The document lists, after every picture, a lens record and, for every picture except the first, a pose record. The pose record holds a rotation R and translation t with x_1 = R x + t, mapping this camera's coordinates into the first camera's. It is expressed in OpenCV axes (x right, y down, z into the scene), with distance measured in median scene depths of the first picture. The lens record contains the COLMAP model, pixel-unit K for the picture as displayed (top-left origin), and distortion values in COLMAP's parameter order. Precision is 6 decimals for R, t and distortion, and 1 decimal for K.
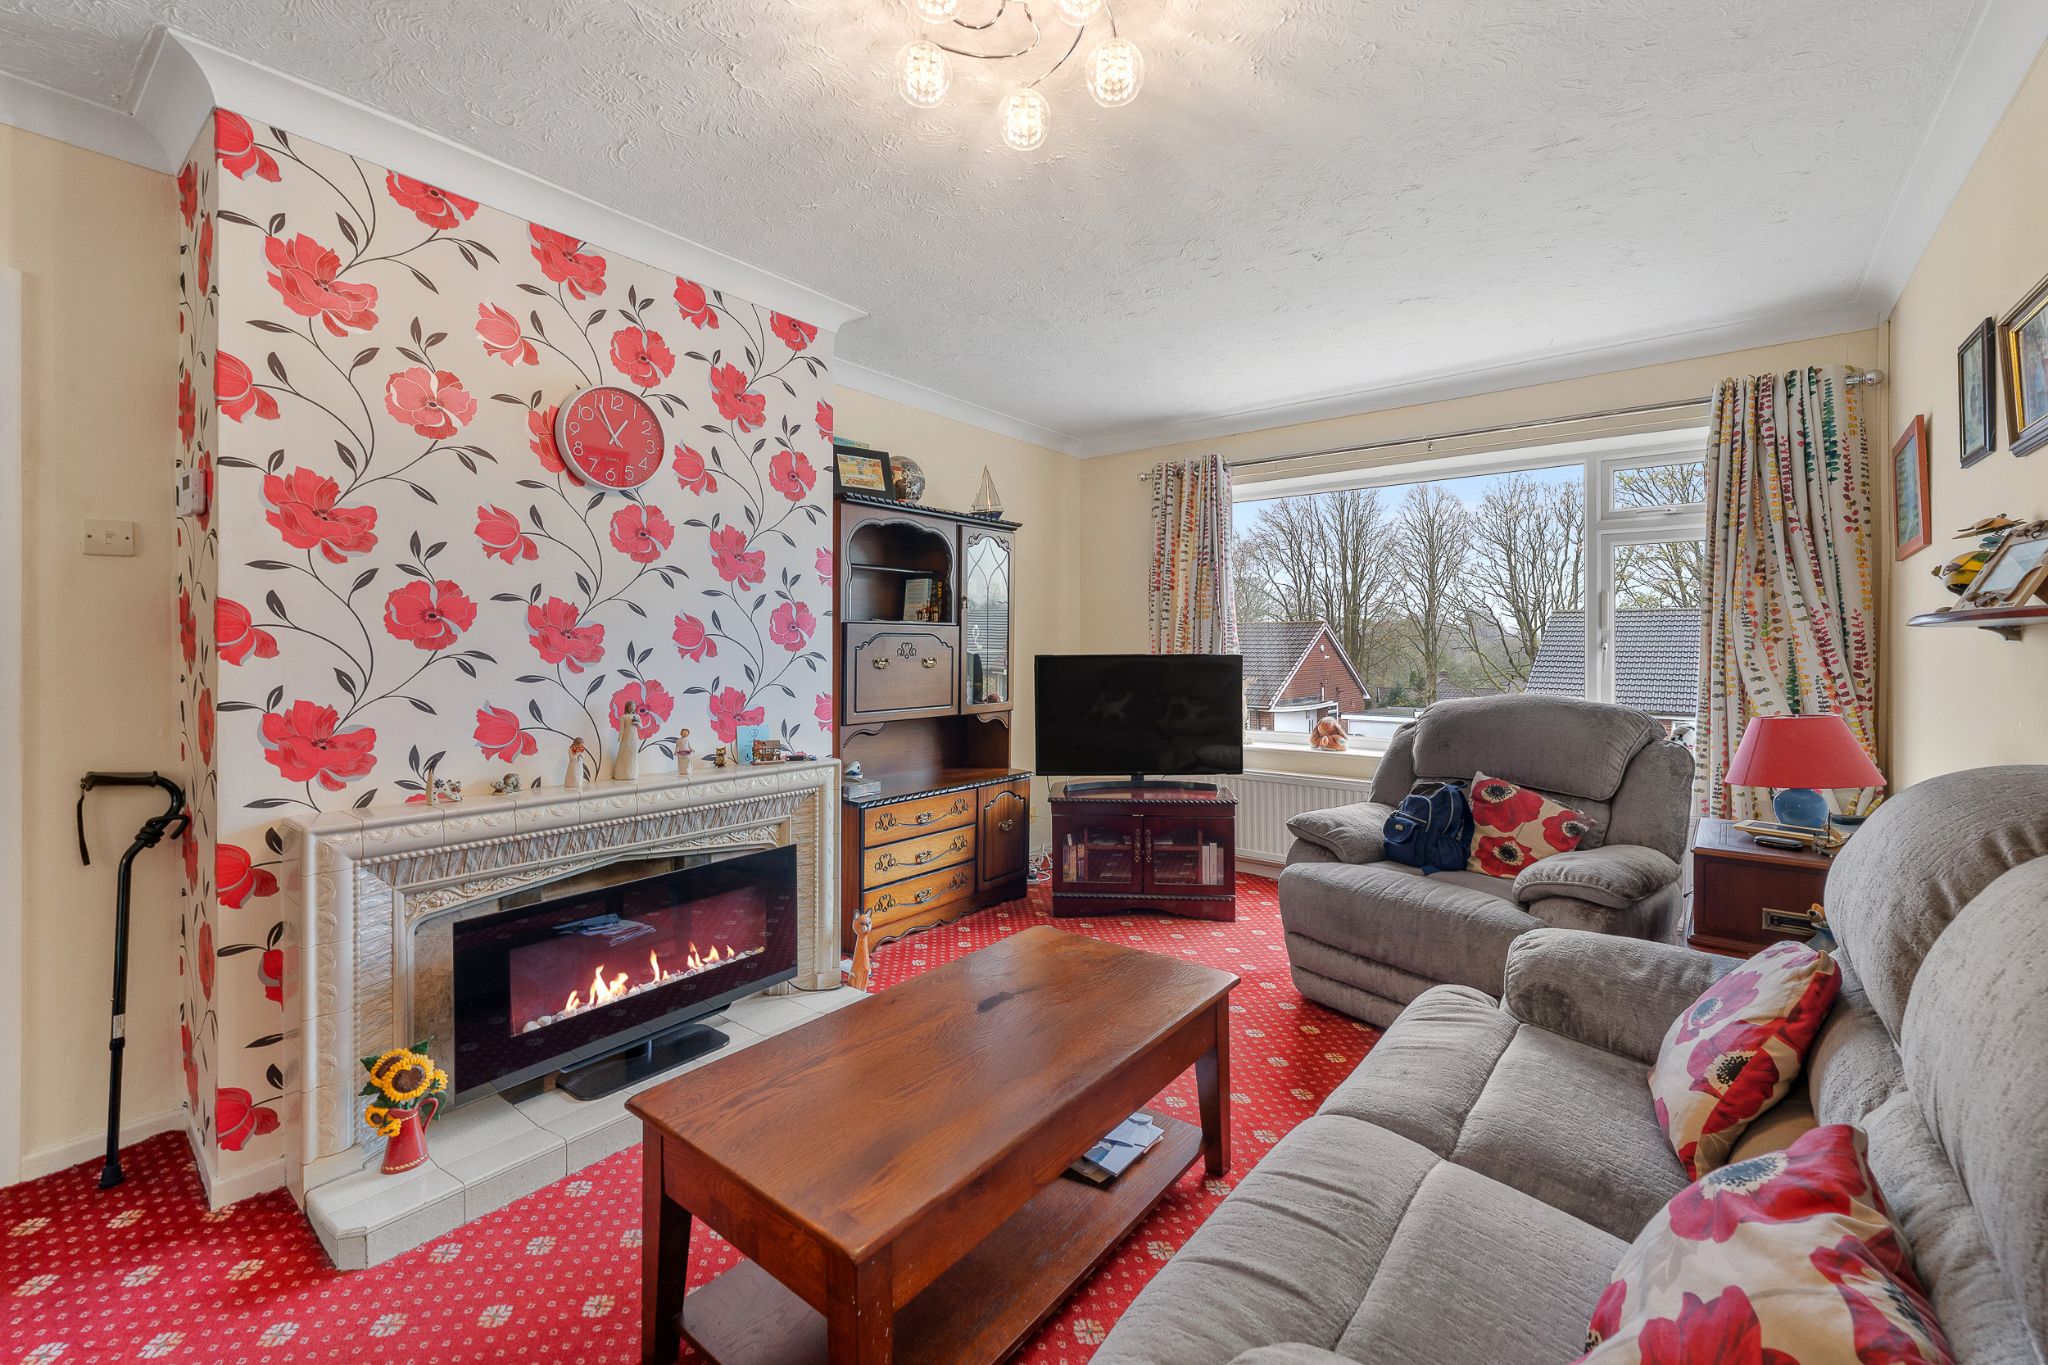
lens RADIAL K [[835.6, 0, 1034.9], [0, 835.6, 639.7], [0, 0, 1]] dist [-0.000826, 0.000429]
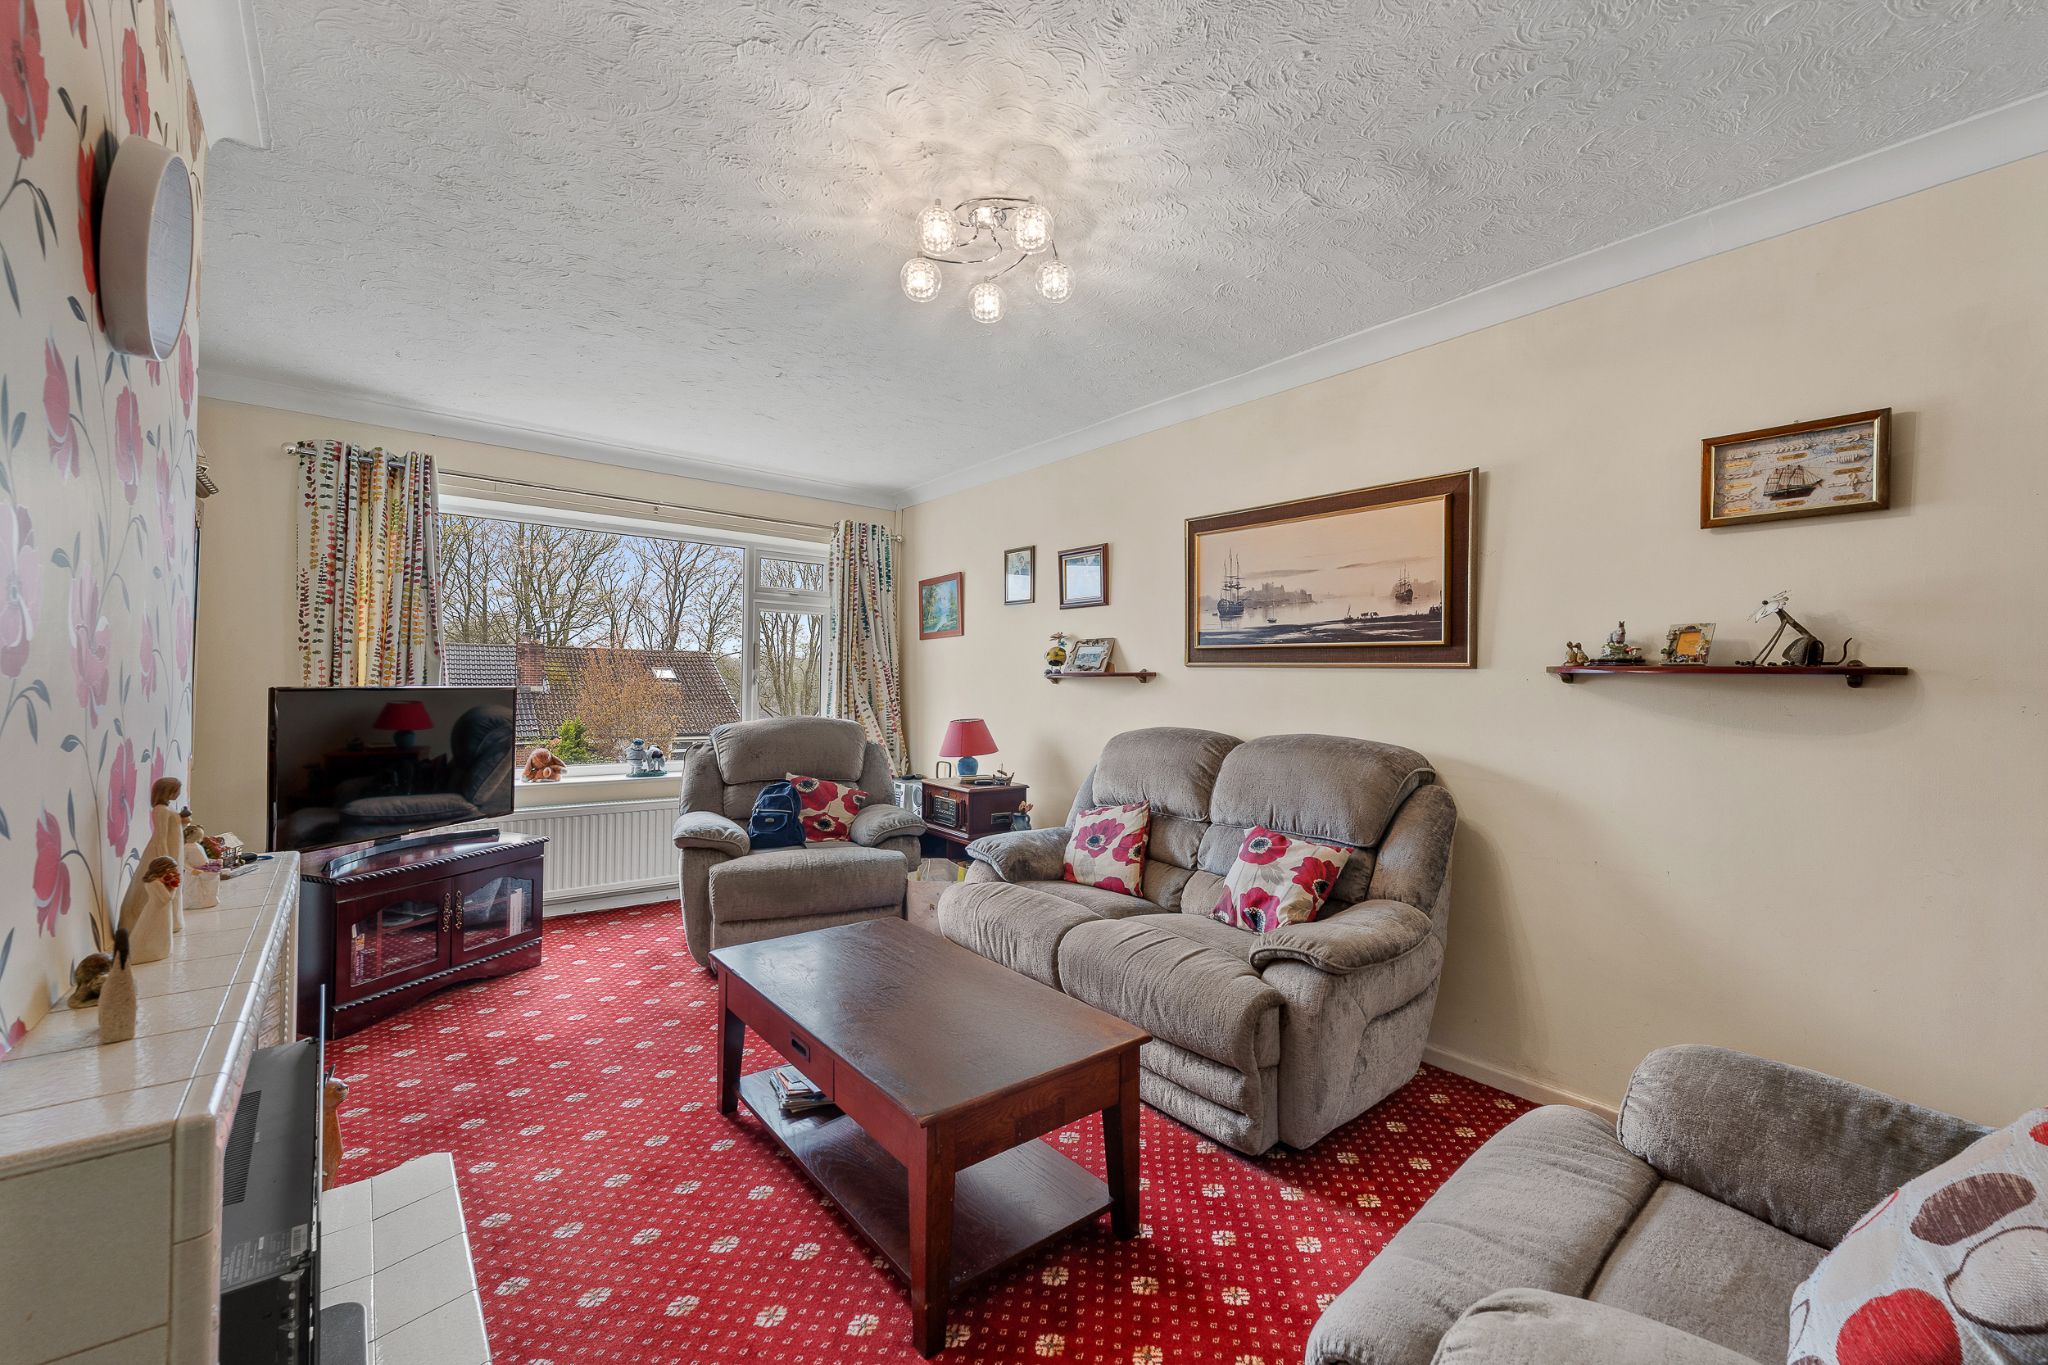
lens RADIAL K [[835.6, 0, 1018.8], [0, 835.6, 682.2], [0, 0, 1]] dist [-0.000826, 0.000429]
pose [[0.225245, 0.007593, 0.974273, -0.692289], [-0.020885, 0.999777, -0.002963, 0.003527], [-0.974078, -0.019680, 0.225353, 0.302016]]
